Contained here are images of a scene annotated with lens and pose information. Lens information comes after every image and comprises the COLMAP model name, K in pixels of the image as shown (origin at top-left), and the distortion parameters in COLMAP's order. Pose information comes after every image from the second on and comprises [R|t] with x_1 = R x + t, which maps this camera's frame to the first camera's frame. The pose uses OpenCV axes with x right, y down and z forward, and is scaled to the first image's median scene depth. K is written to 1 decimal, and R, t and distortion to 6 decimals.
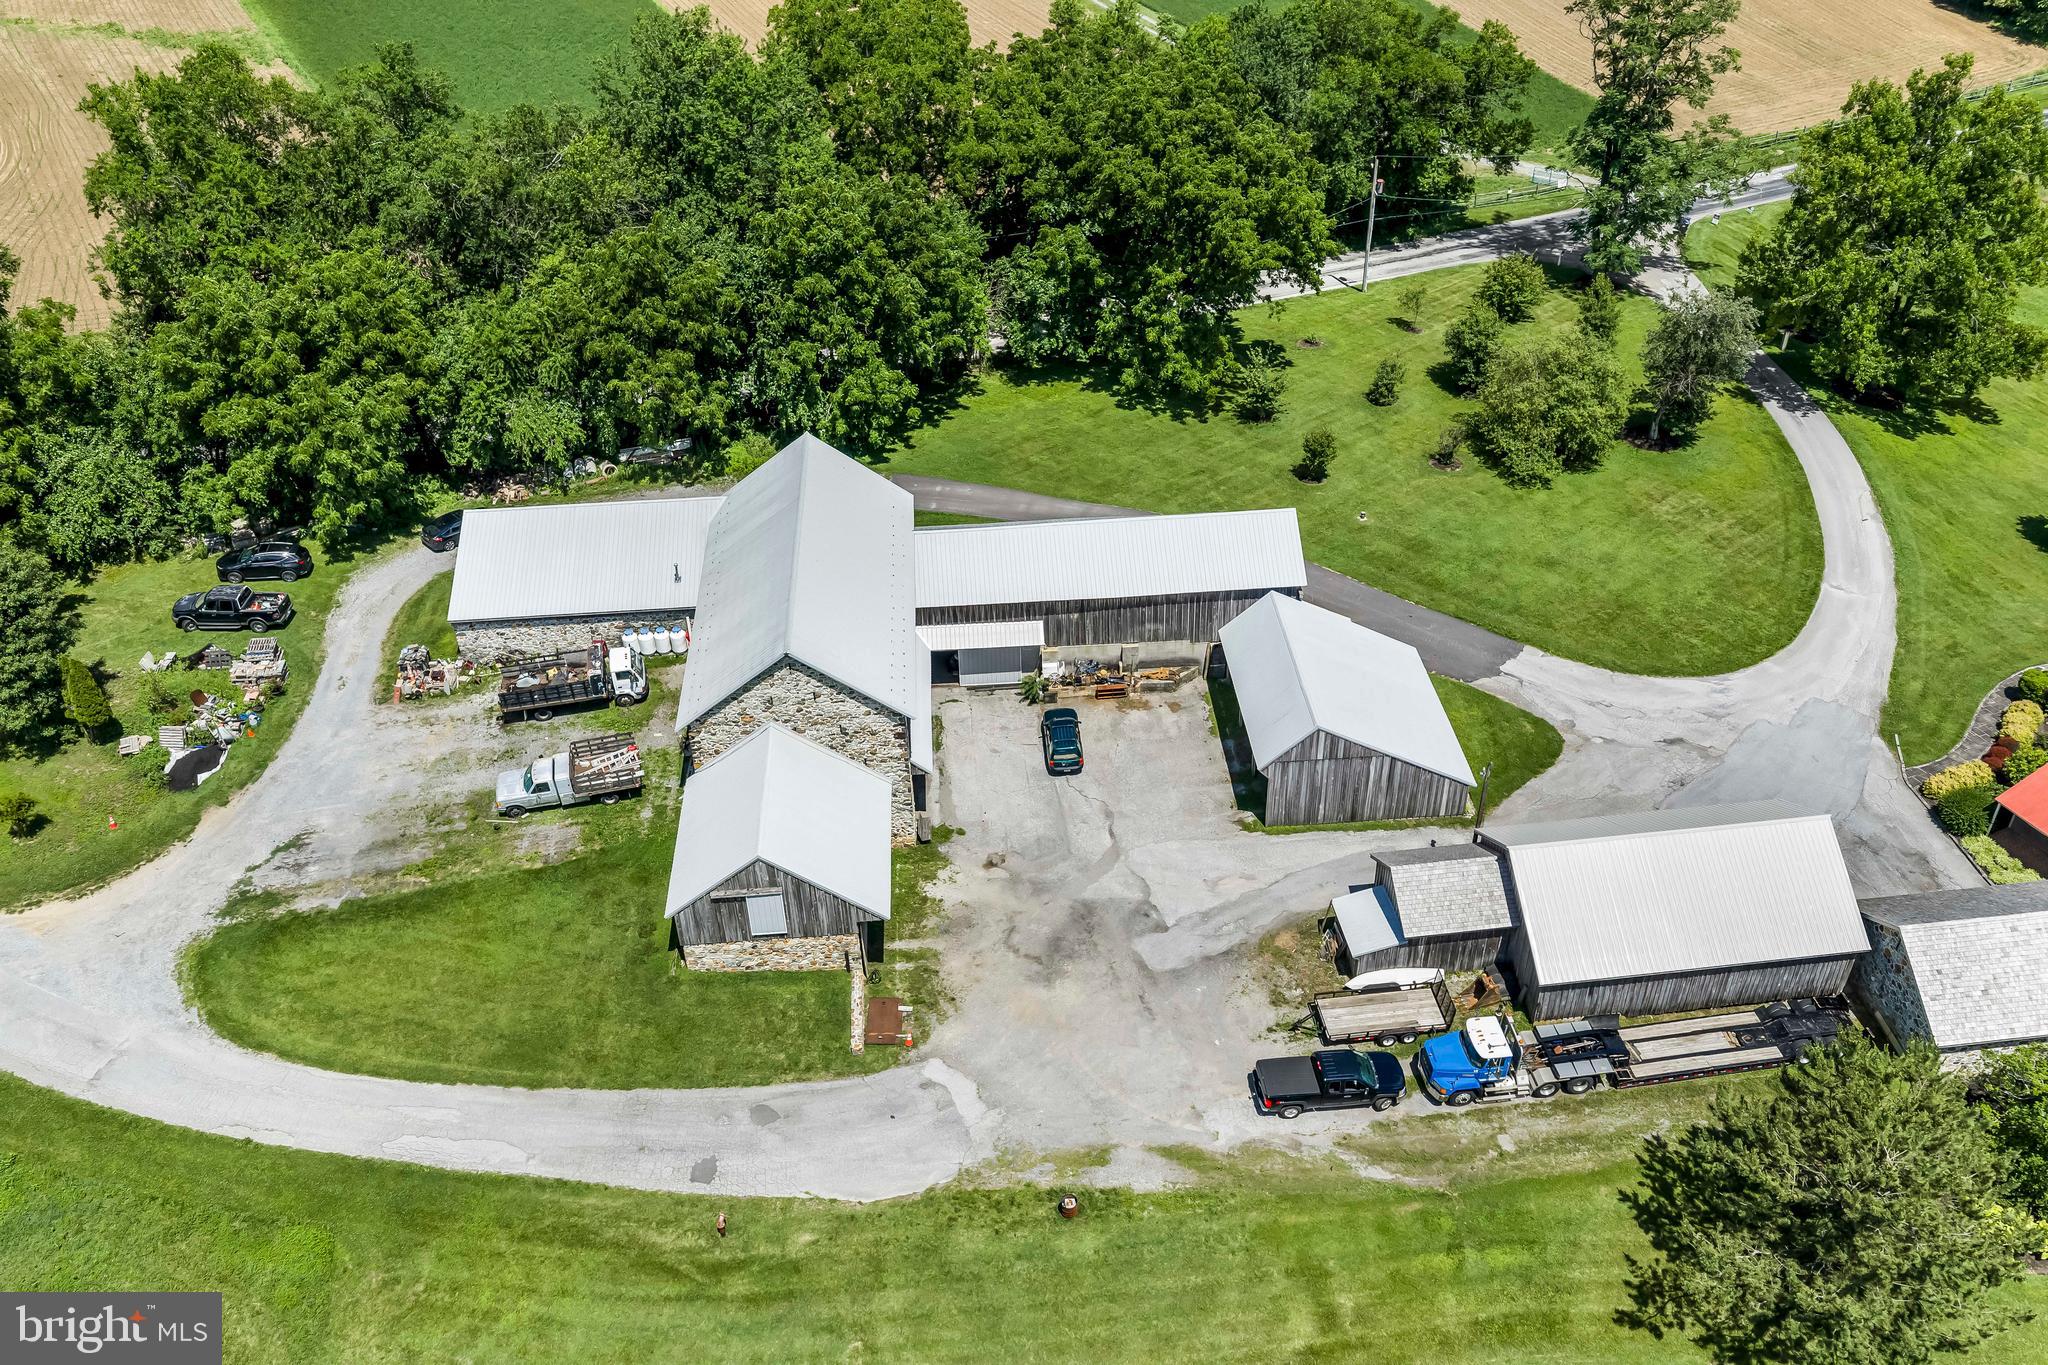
lens RADIAL K [[1723.9, 0, 1031.3], [0, 1723.9, 644.3], [0, 0, 1]] dist [0.026465, -0.030103]
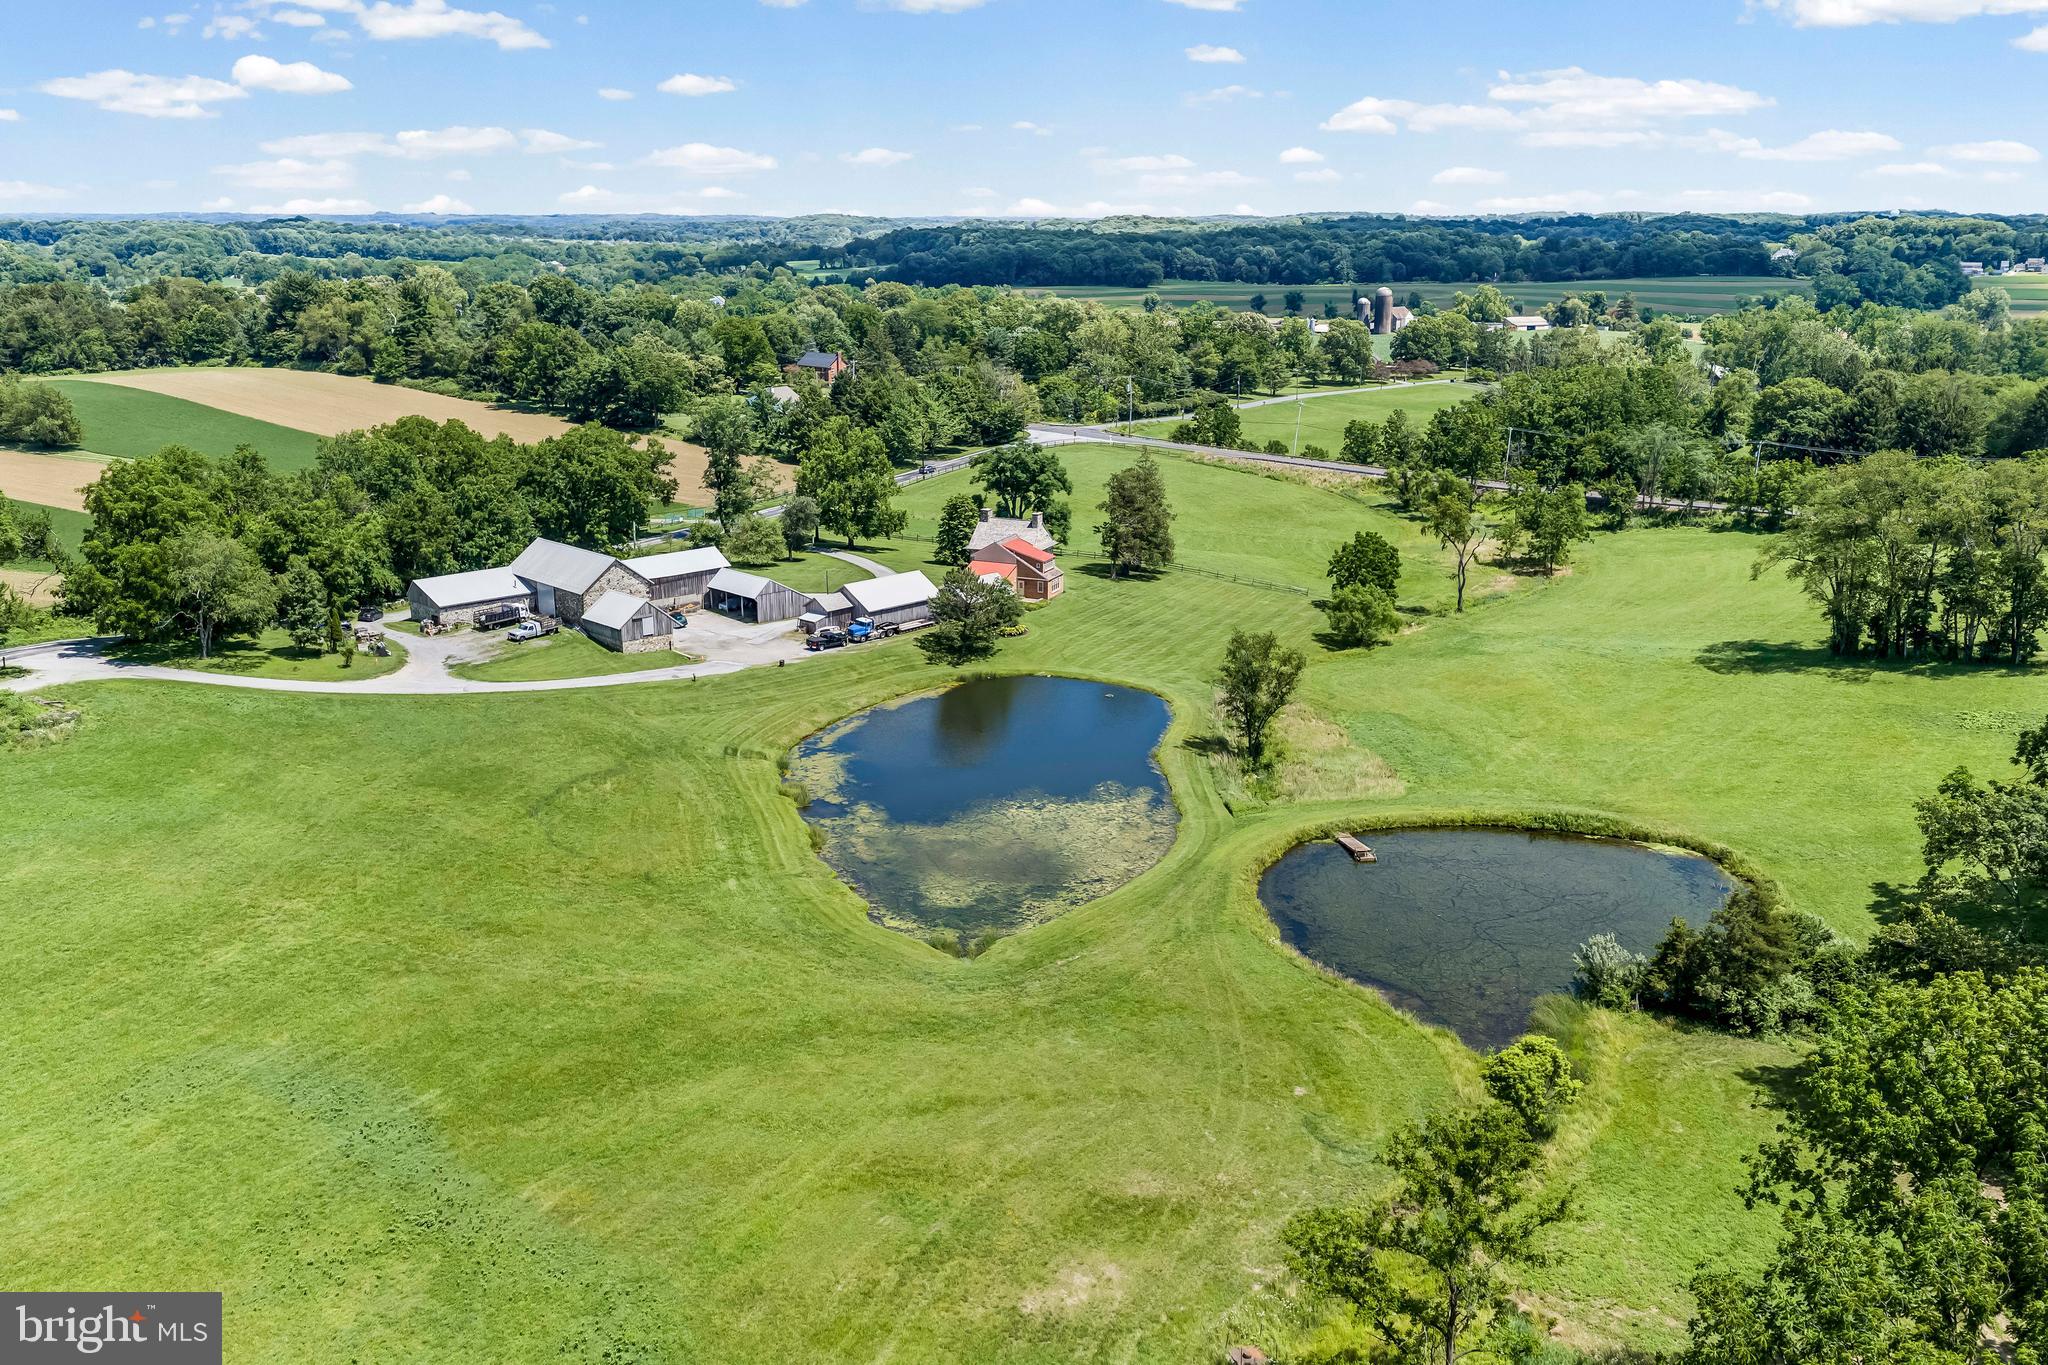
lens RADIAL K [[1723.9, 0, 1031.3], [0, 1723.9, 644.3], [0, 0, 1]] dist [0.026465, -0.030103]
pose [[0.763559, -0.128956, 0.632731, -1.306784], [0.353776, 0.903258, -0.242833, 0.971152], [-0.540204, 0.409262, 0.735312, -1.310146]]
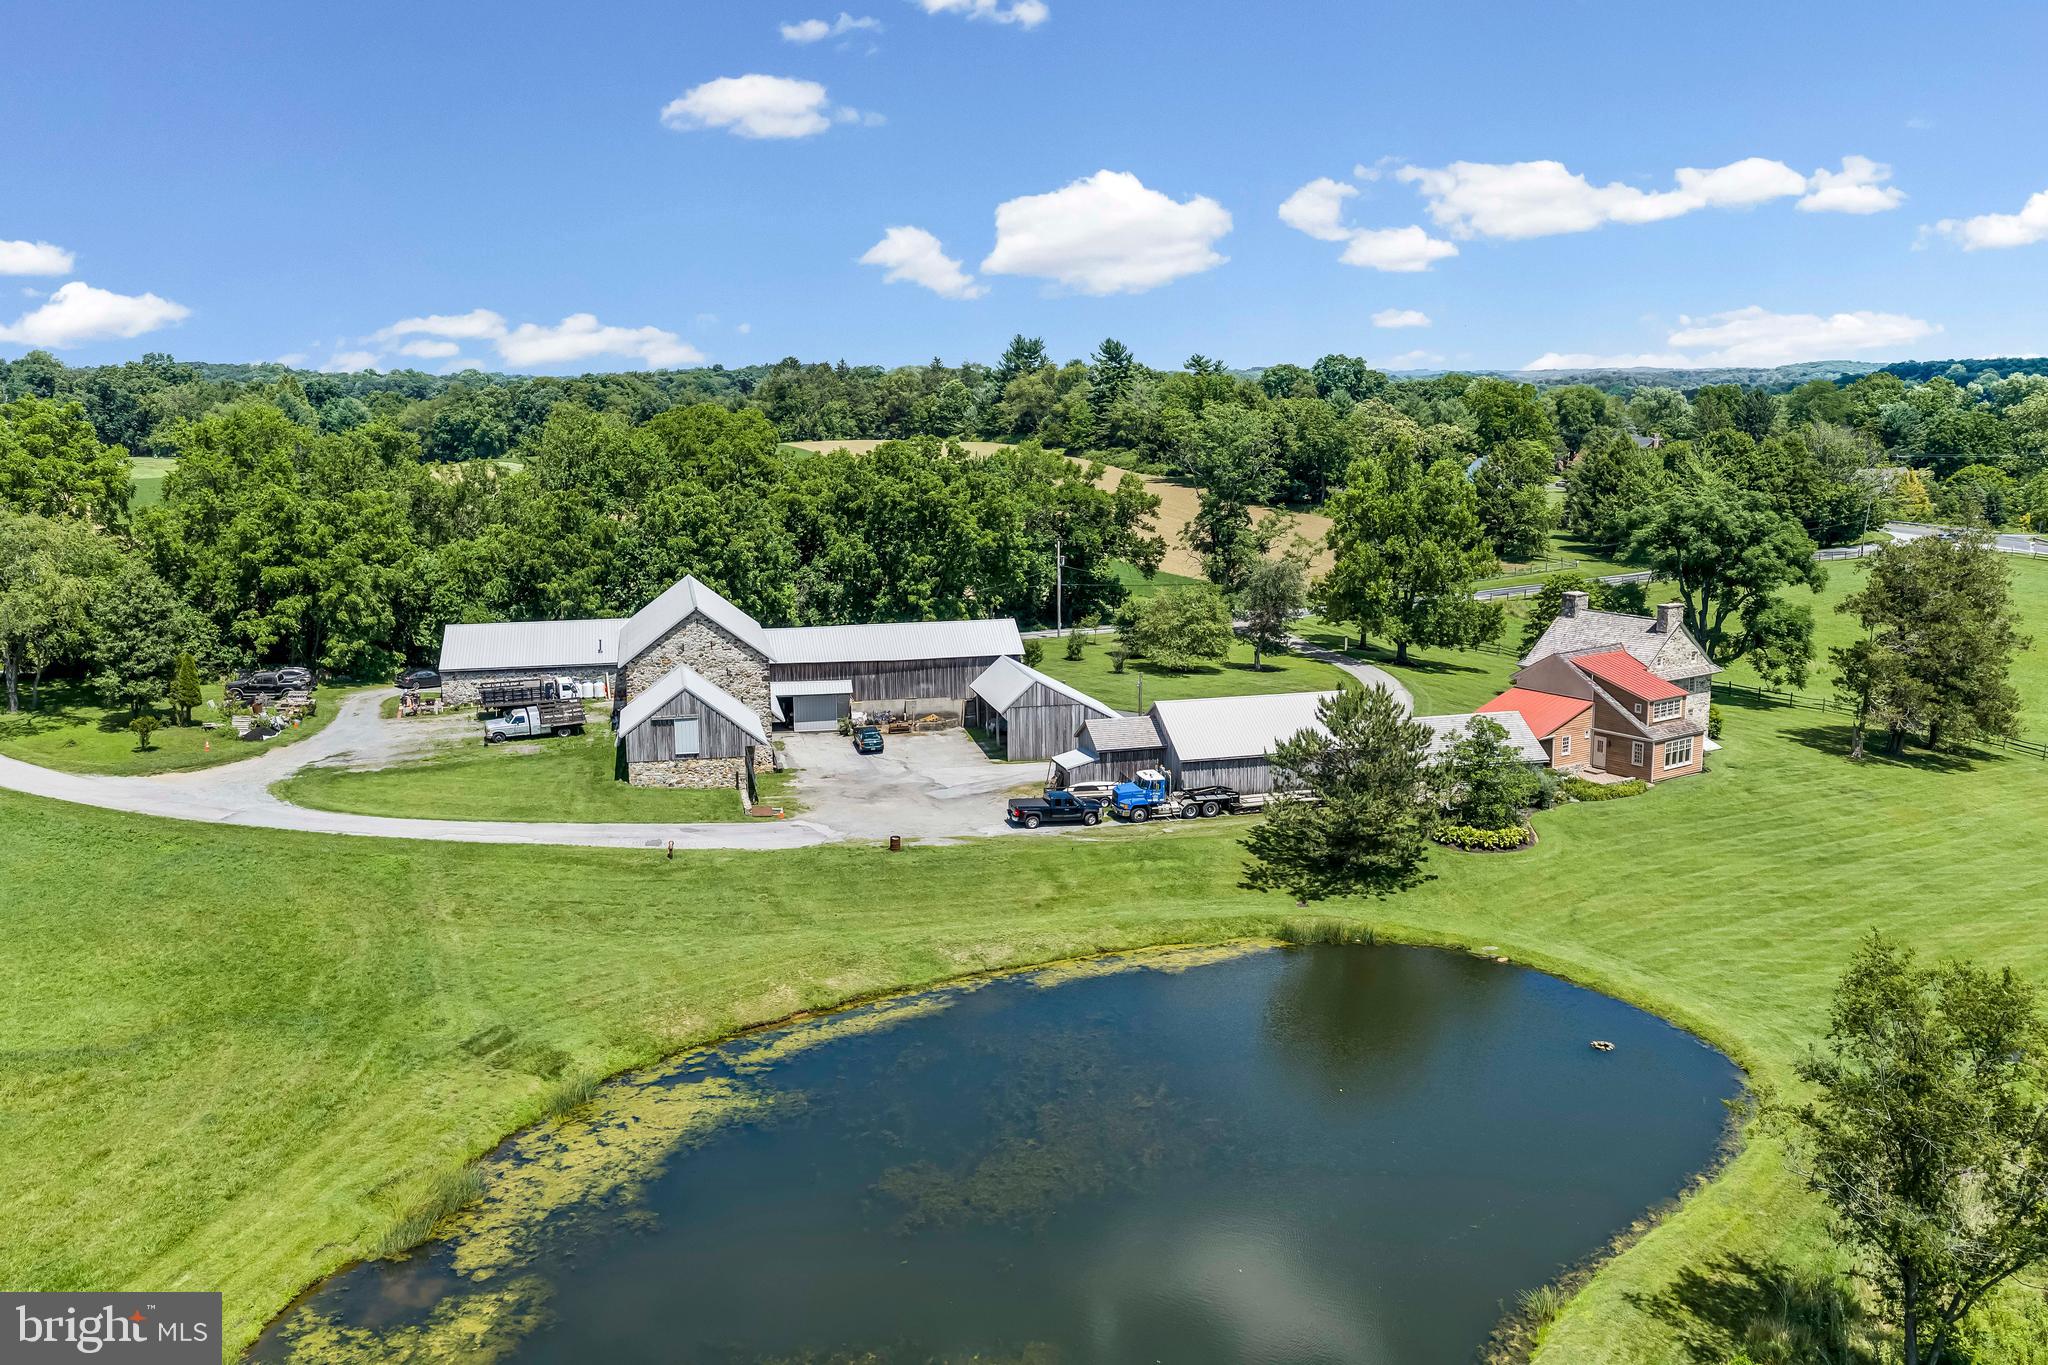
lens RADIAL K [[1723.9, 0, 1031.3], [0, 1723.9, 644.3], [0, 0, 1]] dist [0.026465, -0.030103]
pose [[0.987815, -0.007090, 0.155474, -0.074868], [0.075490, 0.895408, -0.438800, 0.658476], [-0.136101, 0.445189, 0.885033, -0.367513]]
